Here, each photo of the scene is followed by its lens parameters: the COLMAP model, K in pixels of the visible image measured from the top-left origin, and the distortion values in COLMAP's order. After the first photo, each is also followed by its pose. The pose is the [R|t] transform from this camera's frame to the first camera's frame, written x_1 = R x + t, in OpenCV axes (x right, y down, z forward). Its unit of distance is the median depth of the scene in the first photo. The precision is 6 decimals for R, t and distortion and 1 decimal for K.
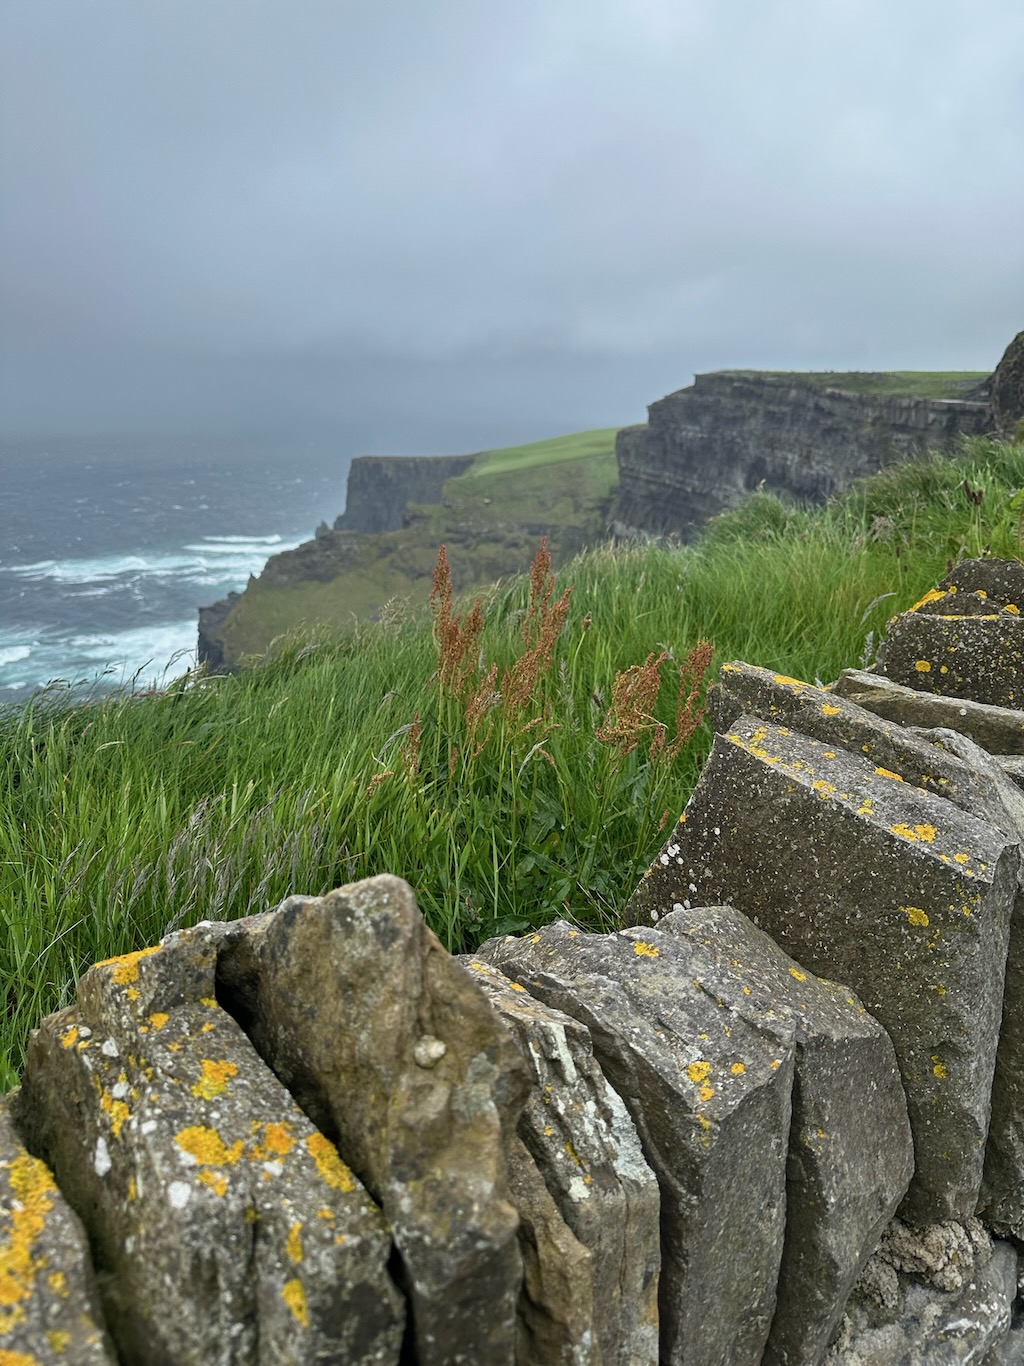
lens RADIAL K [[976.5, 0, 522.5], [0, 976.5, 698.1], [0, 0, 1]] dist [0.126975, -0.313102]
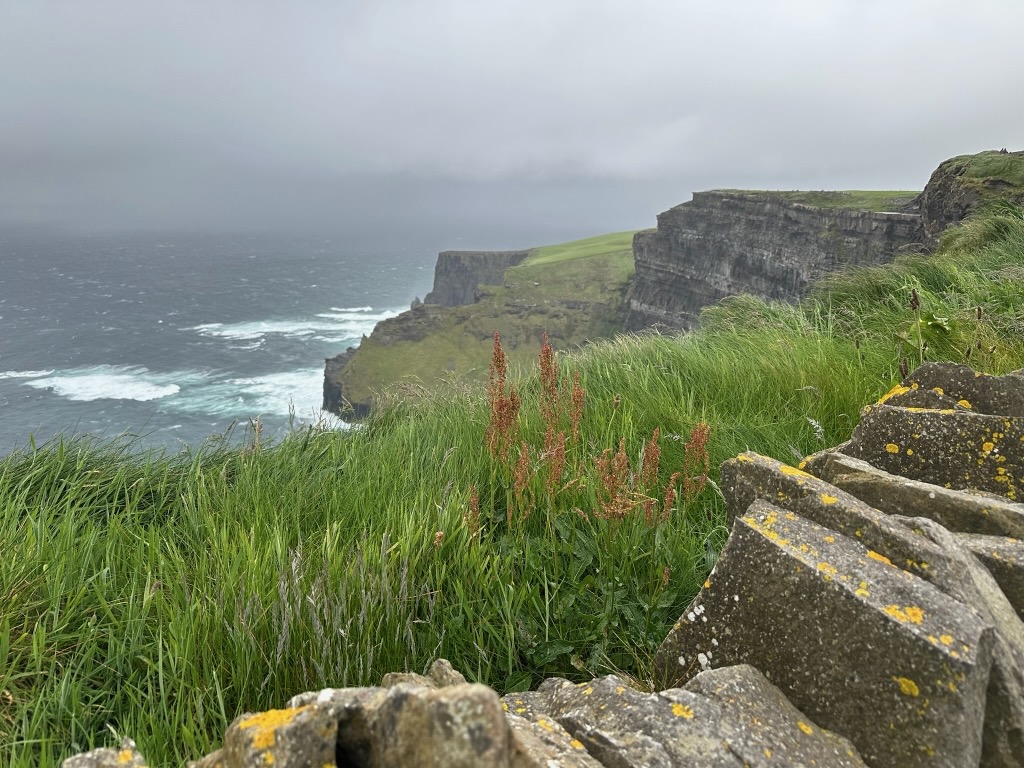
lens RADIAL K [[736.8, 0, 512.0], [0, 736.8, 384.0], [0, 0, 1]] dist [0.010146, -0.034198]
pose [[0.997569, 0.019864, -0.066796, -0.029272], [-0.024001, 0.997806, -0.061706, -0.079466], [0.065424, 0.063159, 0.995857, 0.055460]]
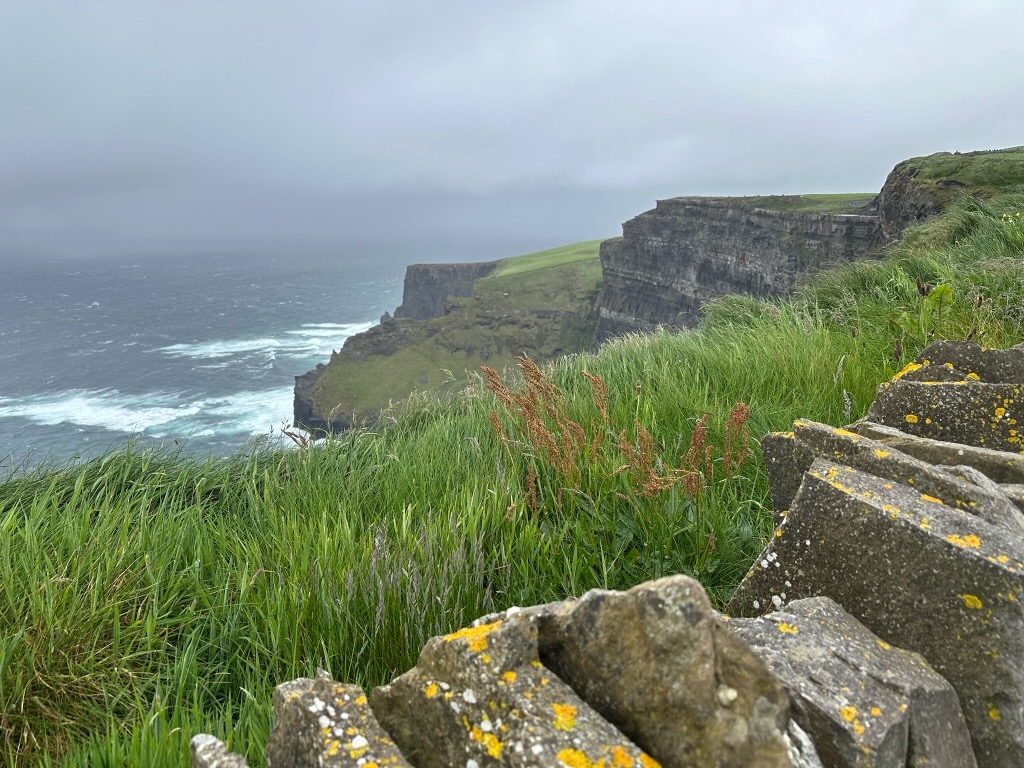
lens RADIAL K [[736.8, 0, 512.0], [0, 736.8, 384.0], [0, 0, 1]] dist [0.010146, -0.034198]
pose [[0.999459, -0.014656, -0.029435, -0.218972], [0.012364, 0.996988, -0.076570, -0.015596], [0.030468, 0.076165, 0.996630, -0.083509]]
